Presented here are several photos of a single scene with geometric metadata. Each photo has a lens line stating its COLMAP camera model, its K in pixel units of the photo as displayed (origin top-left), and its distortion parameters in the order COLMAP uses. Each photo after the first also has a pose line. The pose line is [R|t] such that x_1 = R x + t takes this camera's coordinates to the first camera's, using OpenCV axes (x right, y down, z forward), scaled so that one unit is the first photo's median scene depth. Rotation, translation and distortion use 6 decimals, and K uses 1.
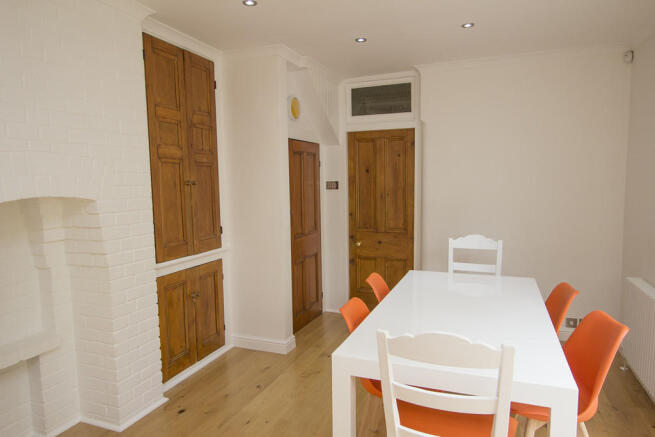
lens RADIAL K [[421.4, 0, 327.5], [0, 421.4, 218.5], [0, 0, 1]] dist [-0.004900, -0.000795]
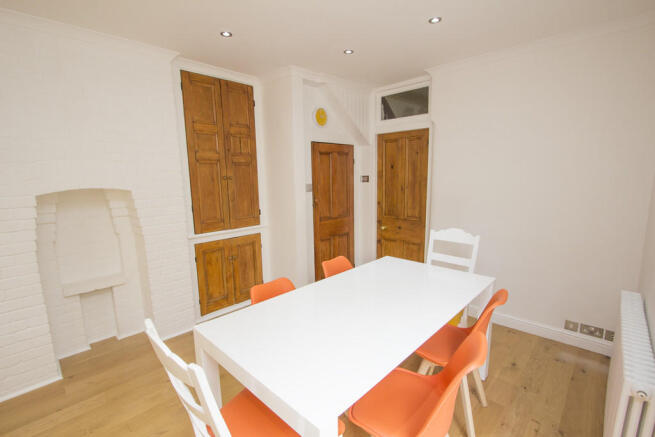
lens RADIAL K [[302.9, 0, 327.5], [0, 302.9, 218.5], [0, 0, 1]] dist [-0.000990, -0.000249]
pose [[0.925728, 0.055582, -0.374084, 0.318841], [-0.032234, 0.997138, 0.068387, -0.025914], [0.376815, -0.051250, 0.924870, 0.173846]]
